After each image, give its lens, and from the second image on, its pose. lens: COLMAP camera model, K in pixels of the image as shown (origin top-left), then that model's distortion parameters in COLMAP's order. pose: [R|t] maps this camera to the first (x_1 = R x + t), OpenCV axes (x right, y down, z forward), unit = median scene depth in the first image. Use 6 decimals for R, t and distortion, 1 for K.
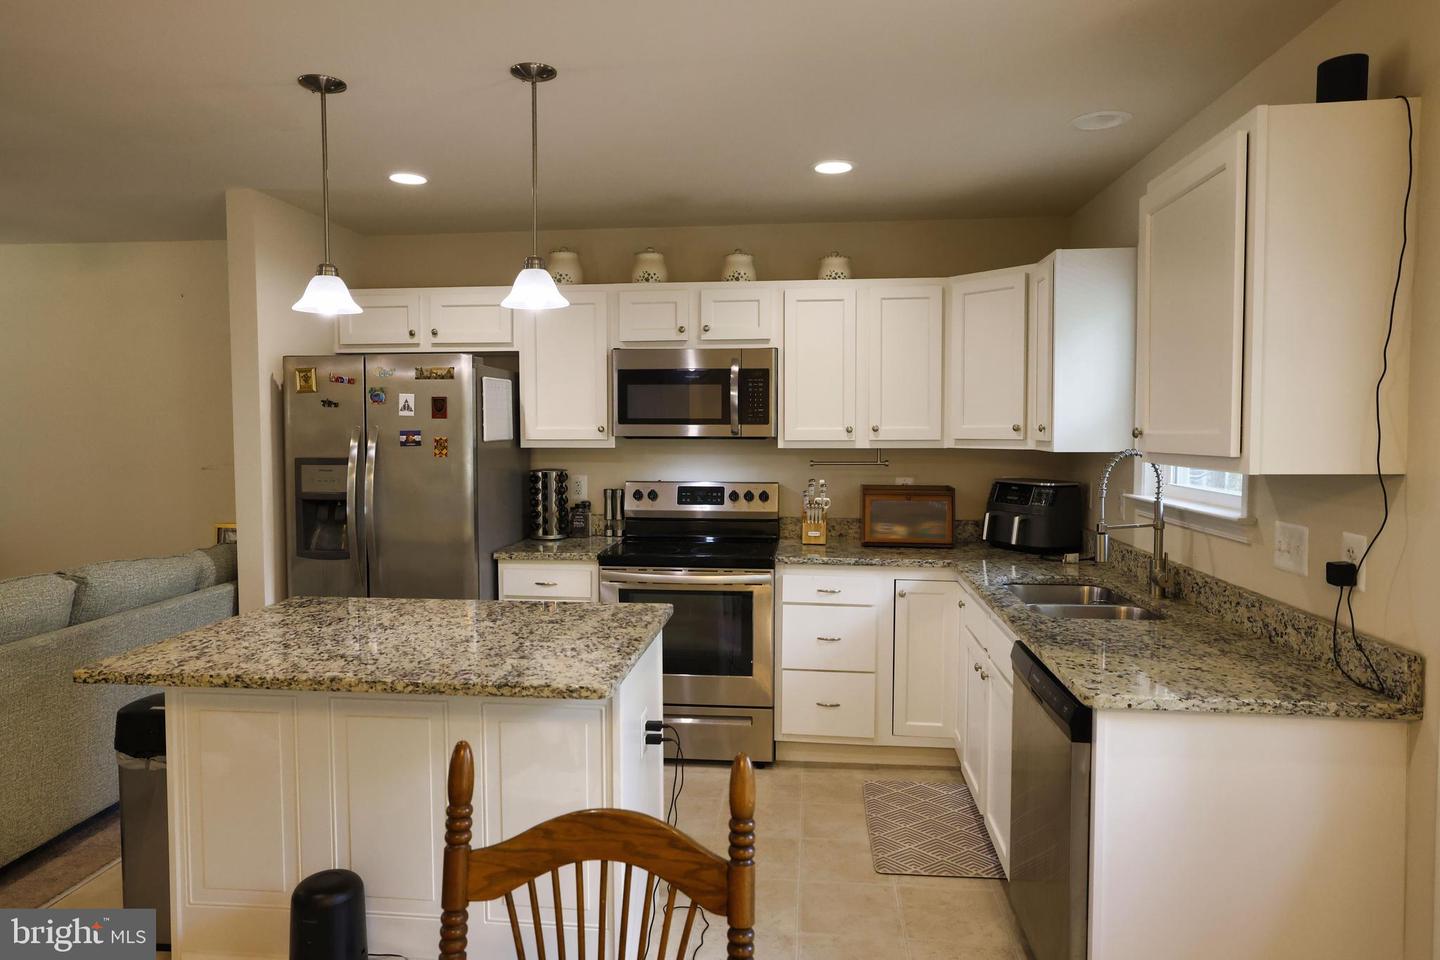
lens RADIAL K [[897.6, 0, 719.5], [0, 897.6, 478.7], [0, 0, 1]] dist [-0.003327, 0.001709]
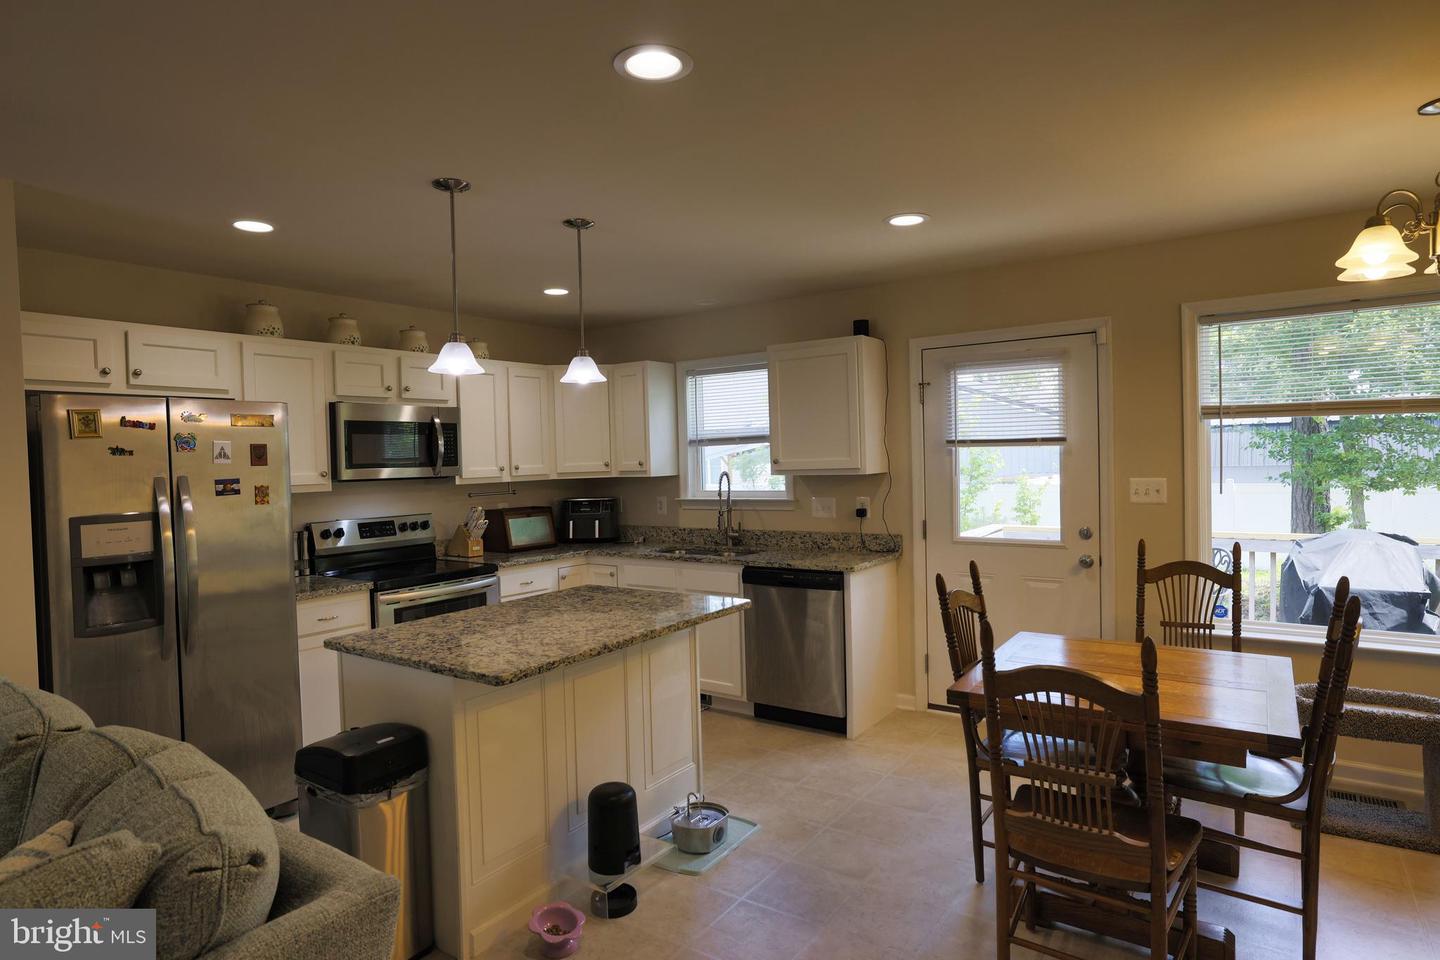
lens RADIAL K [[803.6, 0, 715.5], [0, 803.6, 480.8], [0, 0, 1]] dist [-0.000109, 0.006013]
pose [[0.485379, -0.037786, 0.873487, -0.817861], [0.079509, 0.996834, -0.001059, -0.009184], [-0.870681, 0.069964, 0.486847, 0.122304]]
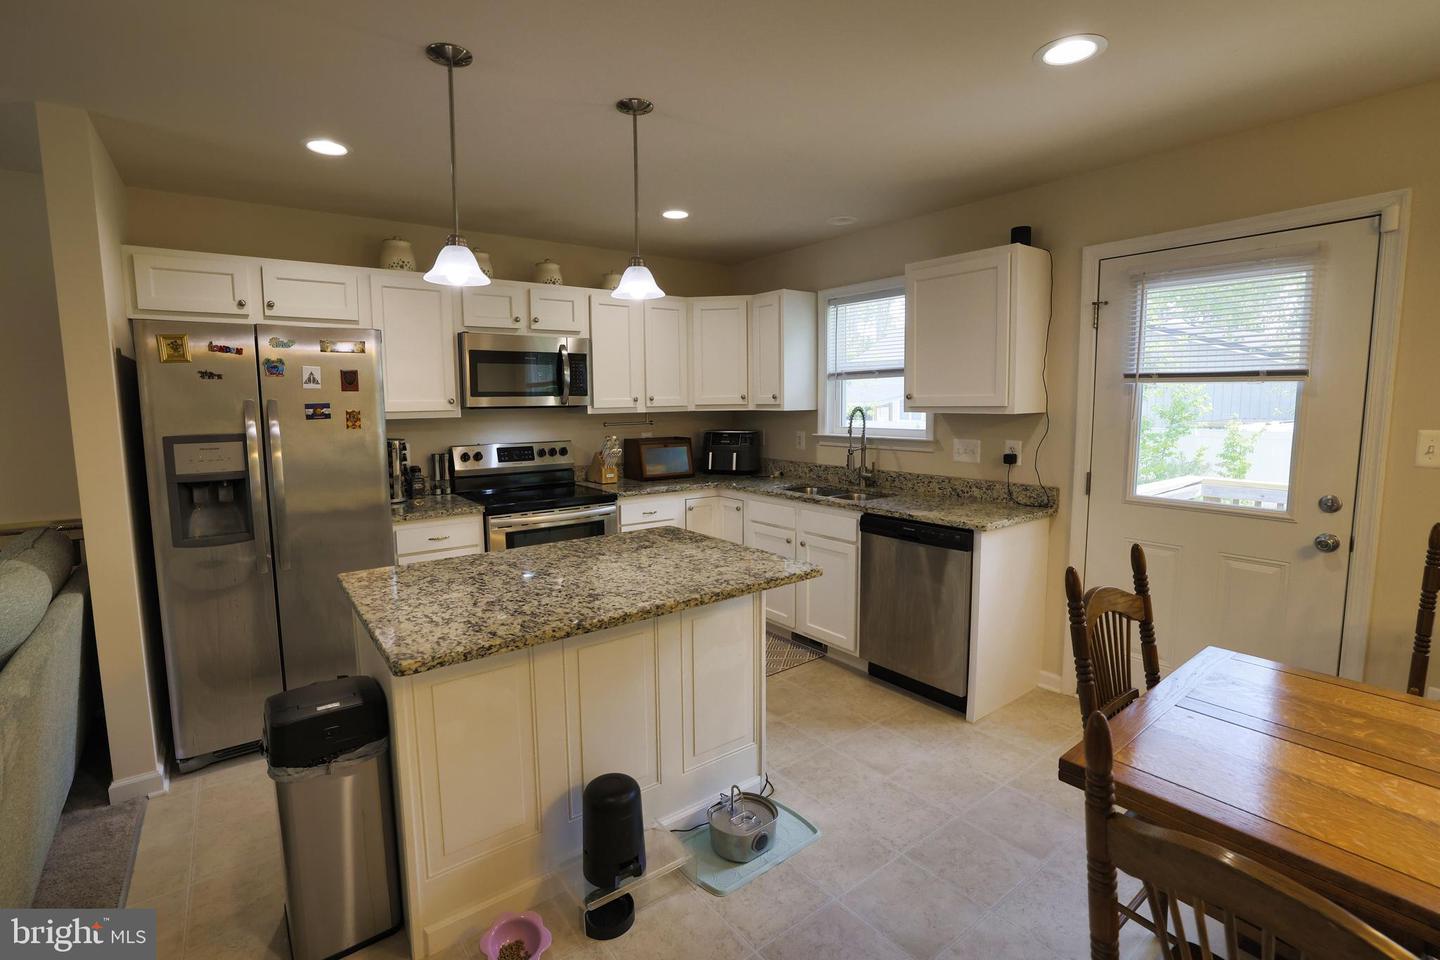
lens RADIAL K [[655.9, 0, 711.0], [0, 655.9, 469.5], [0, 0, 1]] dist [-0.030926, 0.009578]
pose [[0.733007, -0.079811, 0.675523, -0.501572], [0.050741, 0.996742, 0.062703, -0.003652], [-0.678326, -0.011685, 0.734668, 0.168248]]
